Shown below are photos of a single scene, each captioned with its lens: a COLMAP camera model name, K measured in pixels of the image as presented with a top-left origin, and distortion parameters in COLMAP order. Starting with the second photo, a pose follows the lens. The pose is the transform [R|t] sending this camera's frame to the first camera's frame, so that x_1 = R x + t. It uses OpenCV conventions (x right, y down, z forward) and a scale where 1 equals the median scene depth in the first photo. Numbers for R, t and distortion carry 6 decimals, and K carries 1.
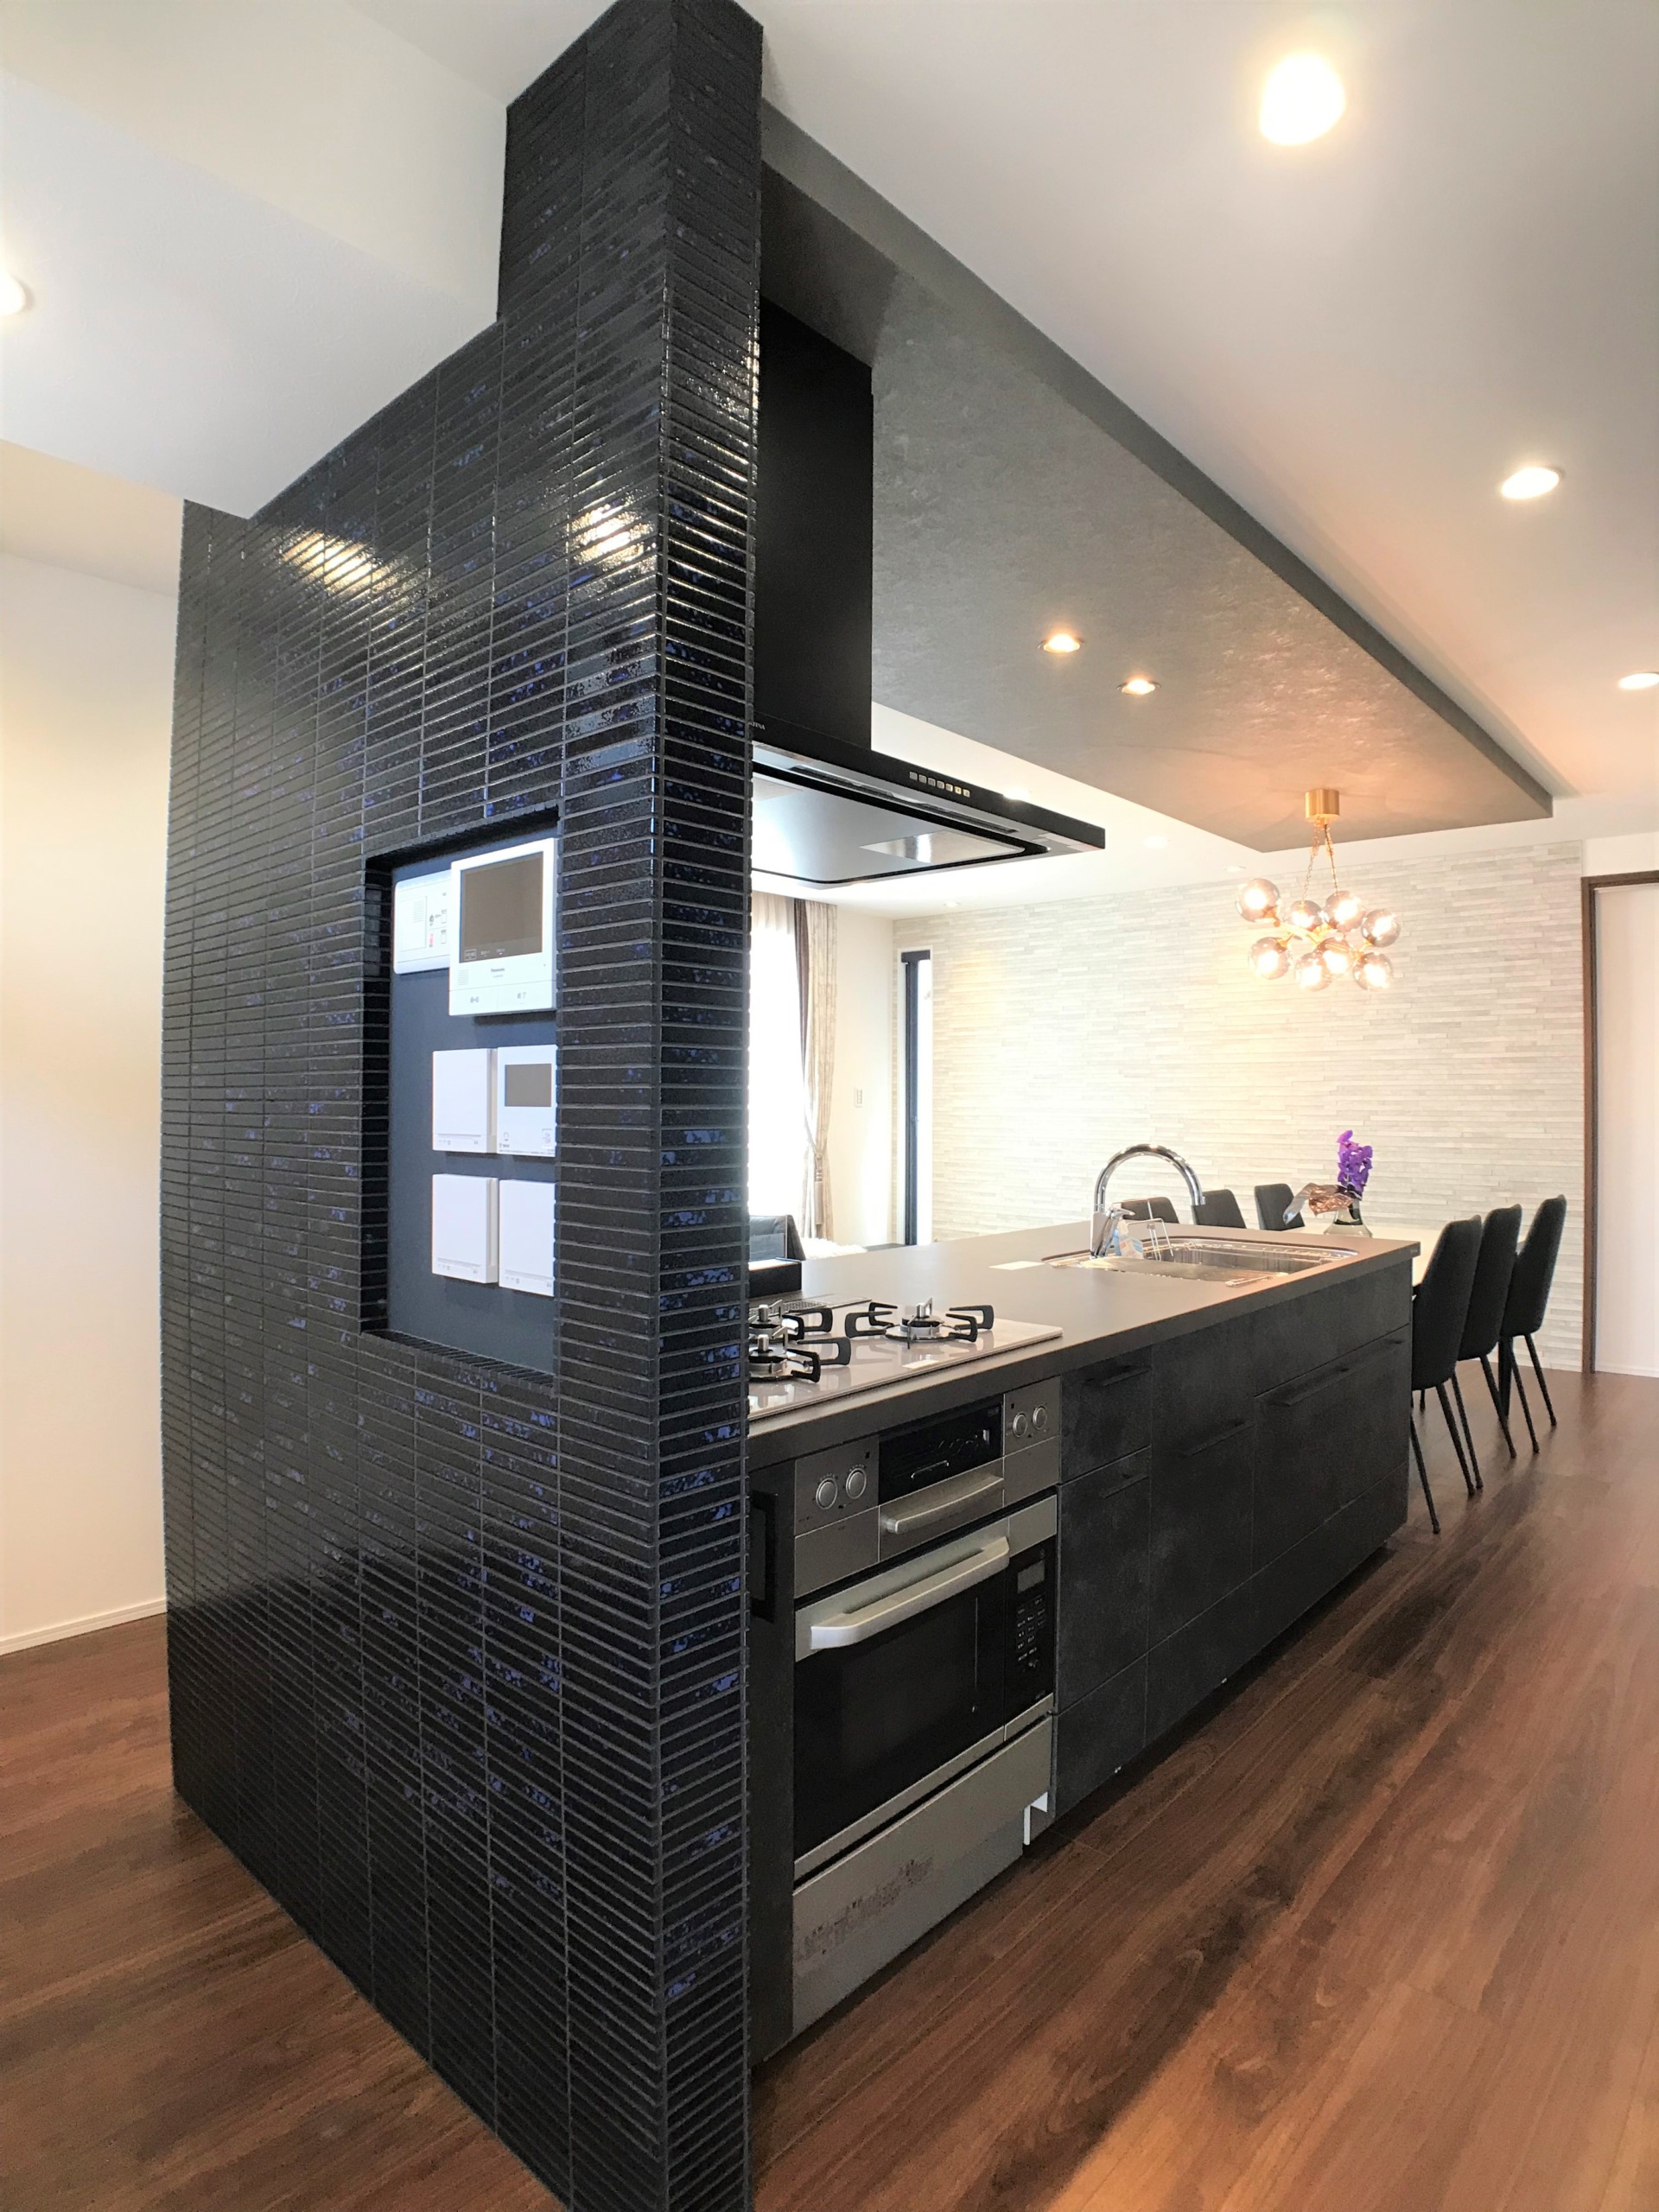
lens RADIAL K [[1205.0, 0, 830.2], [0, 1205.0, 1099.8], [0, 0, 1]] dist [-0.070356, -0.001472]
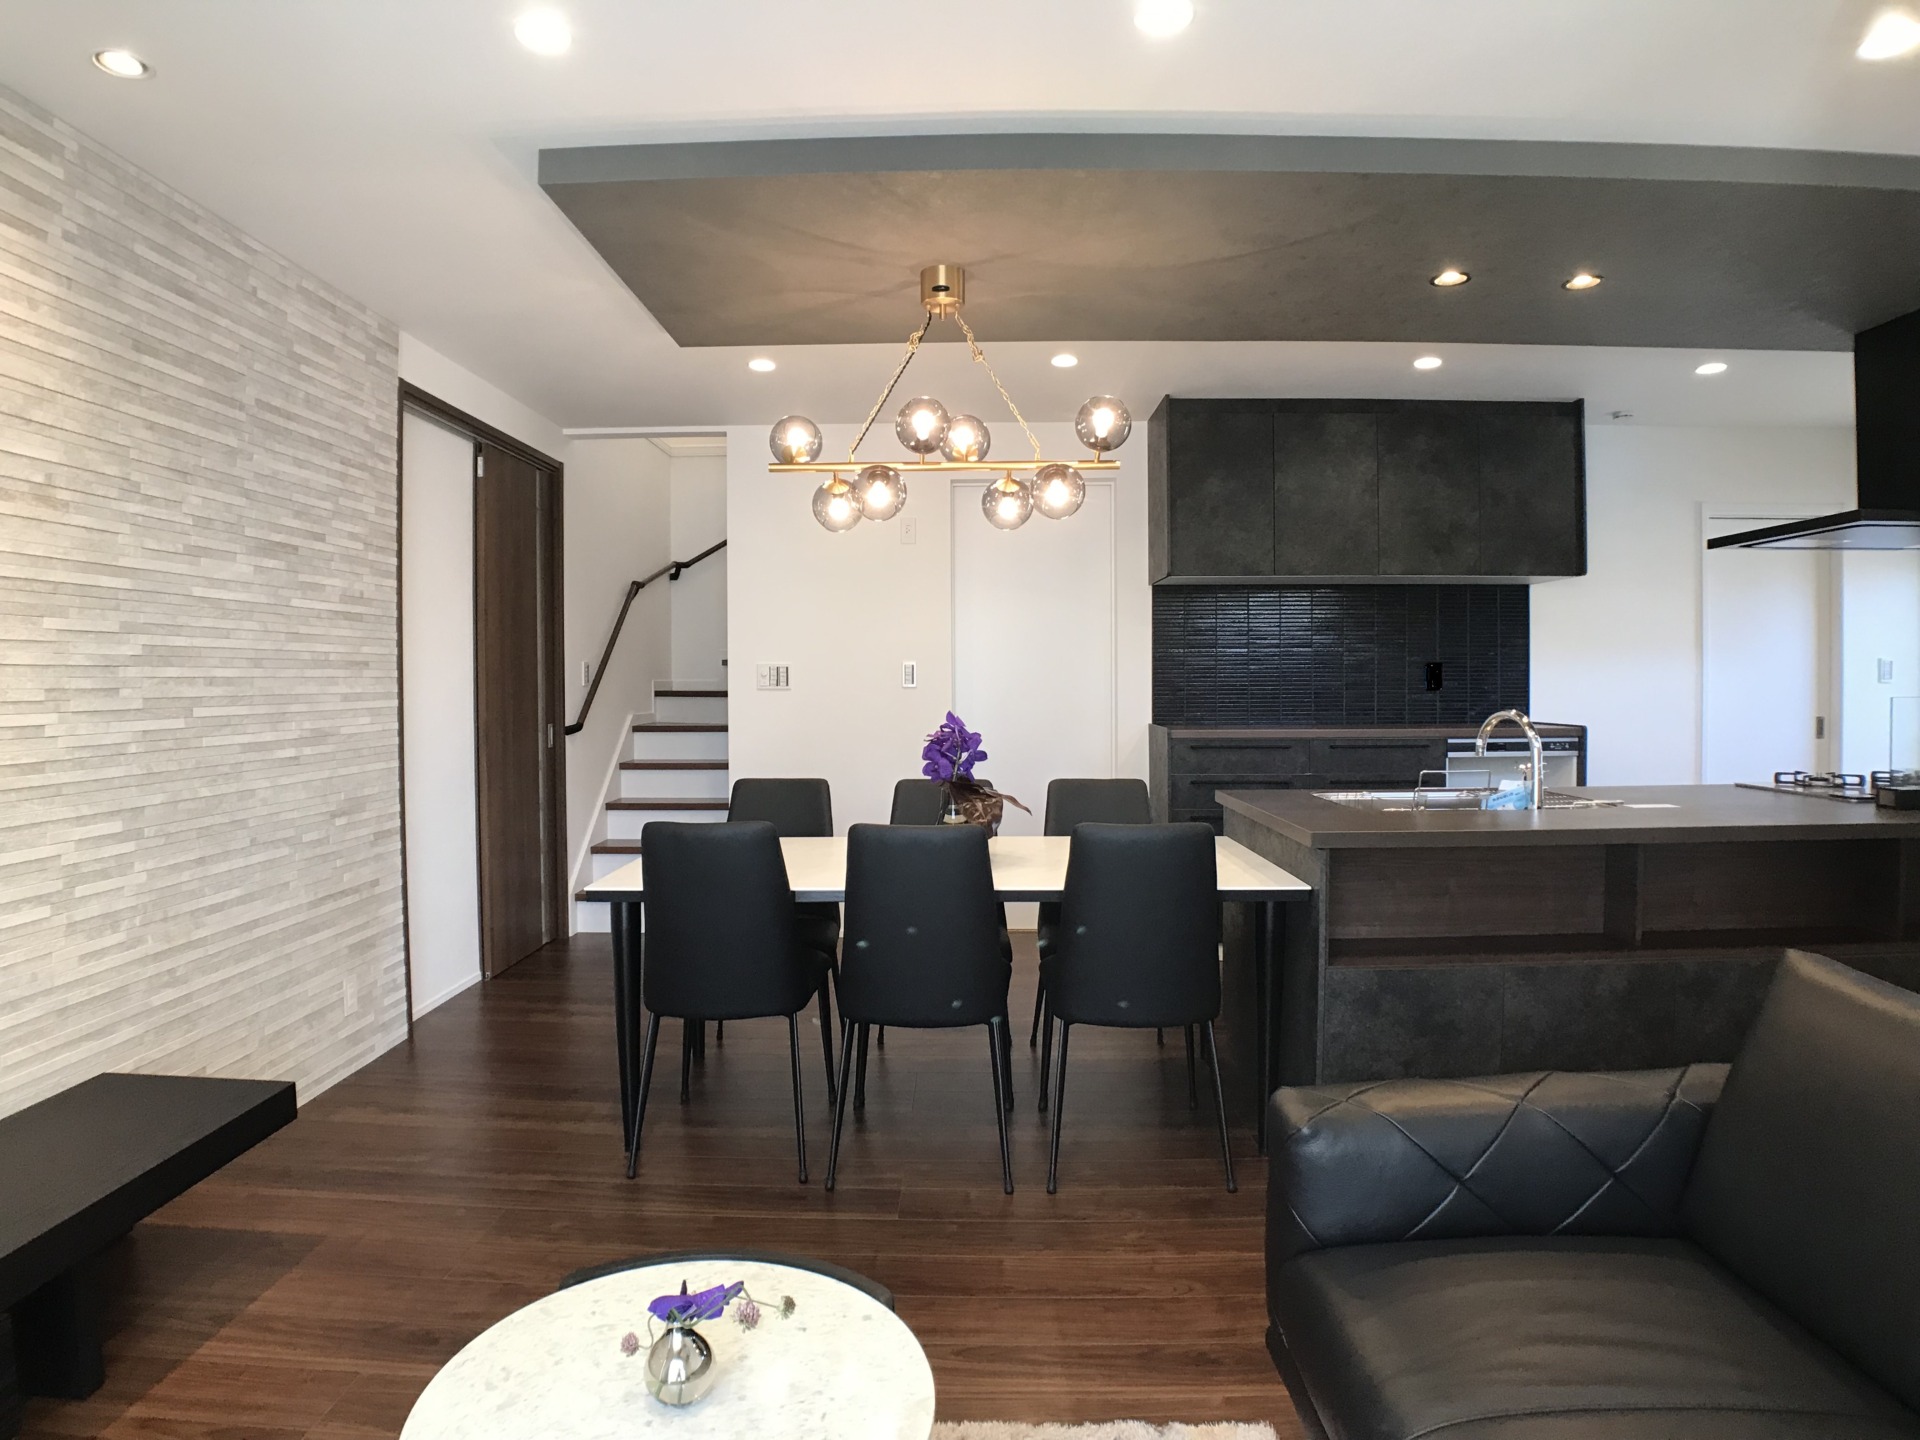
lens RADIAL K [[1045.9, 0, 957.5], [0, 1045.9, 710.7], [0, 0, 1]] dist [-0.070356, -0.001472]
pose [[-0.663503, -0.019860, 0.747910, -0.072392], [0.004070, 0.999537, 0.030152, 0.003470], [-0.748163, 0.023050, -0.663115, 1.054636]]
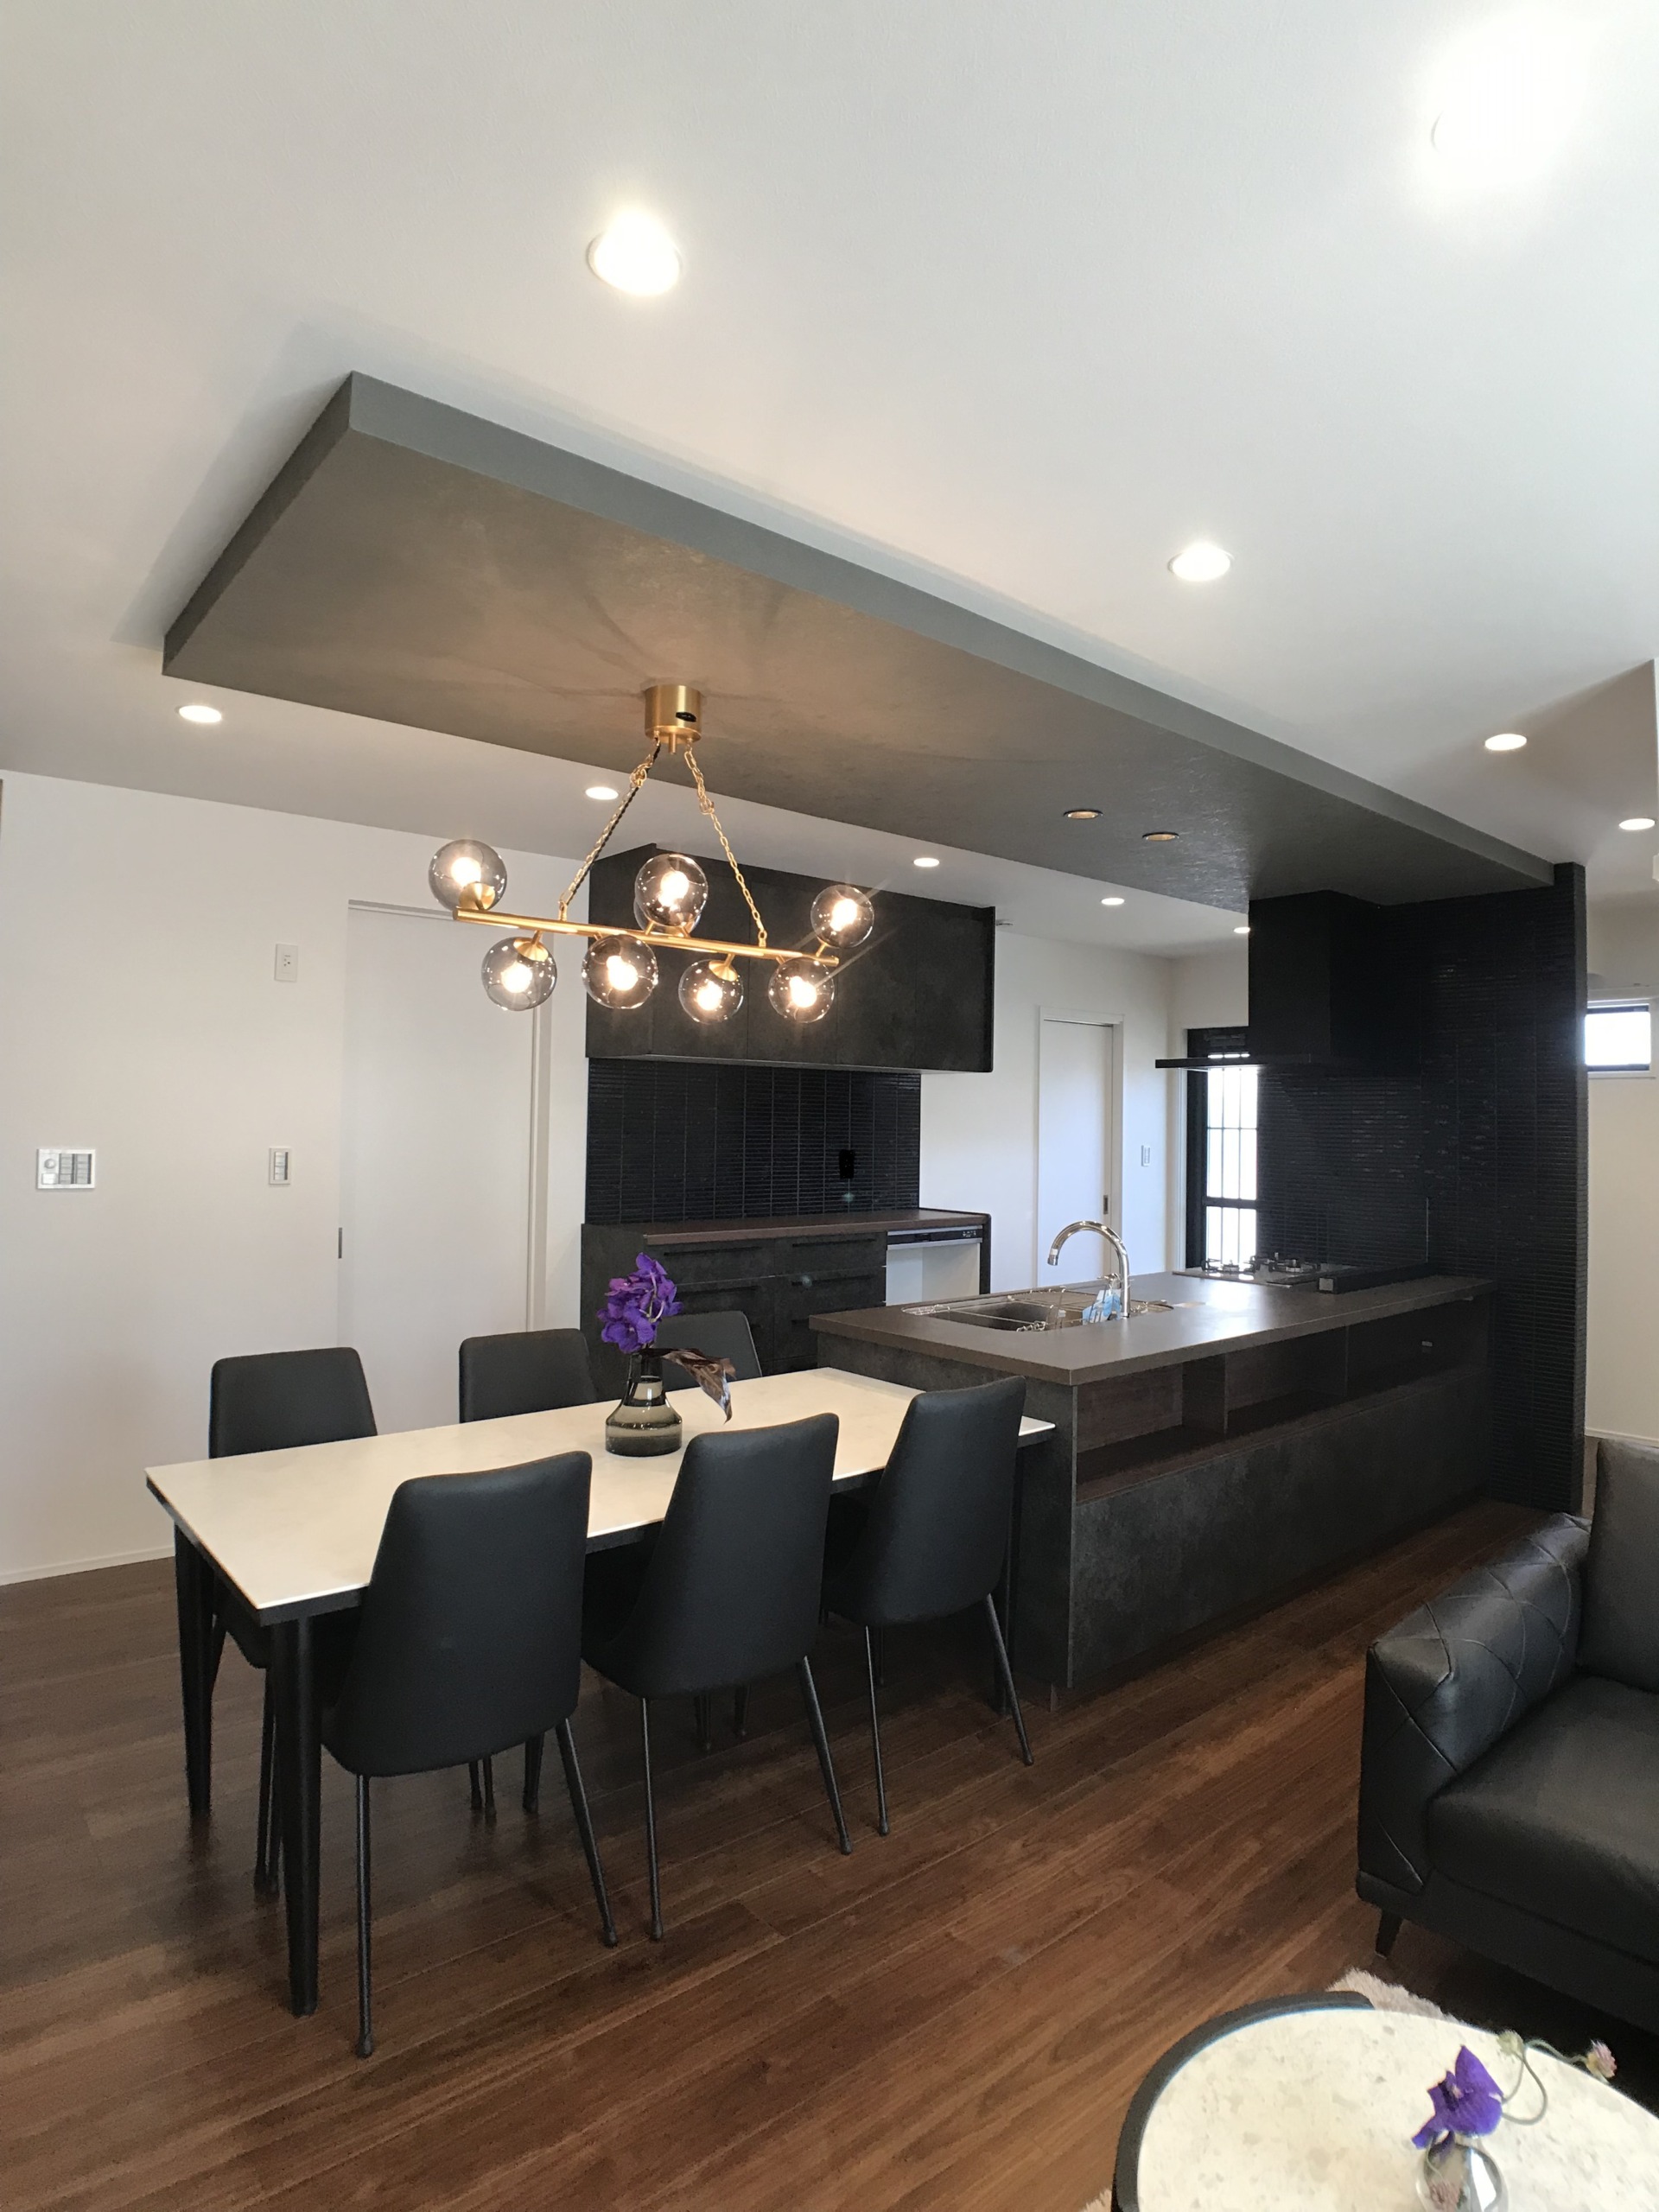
lens RADIAL K [[1205.0, 0, 825.0], [0, 1205.0, 1106.2], [0, 0, 1]] dist [-0.070356, -0.001472]
pose [[-0.991078, -0.017206, 0.132165, 0.219740], [-0.018805, 0.999764, -0.010862, -0.037577], [-0.131947, -0.013250, -0.991168, 1.172992]]
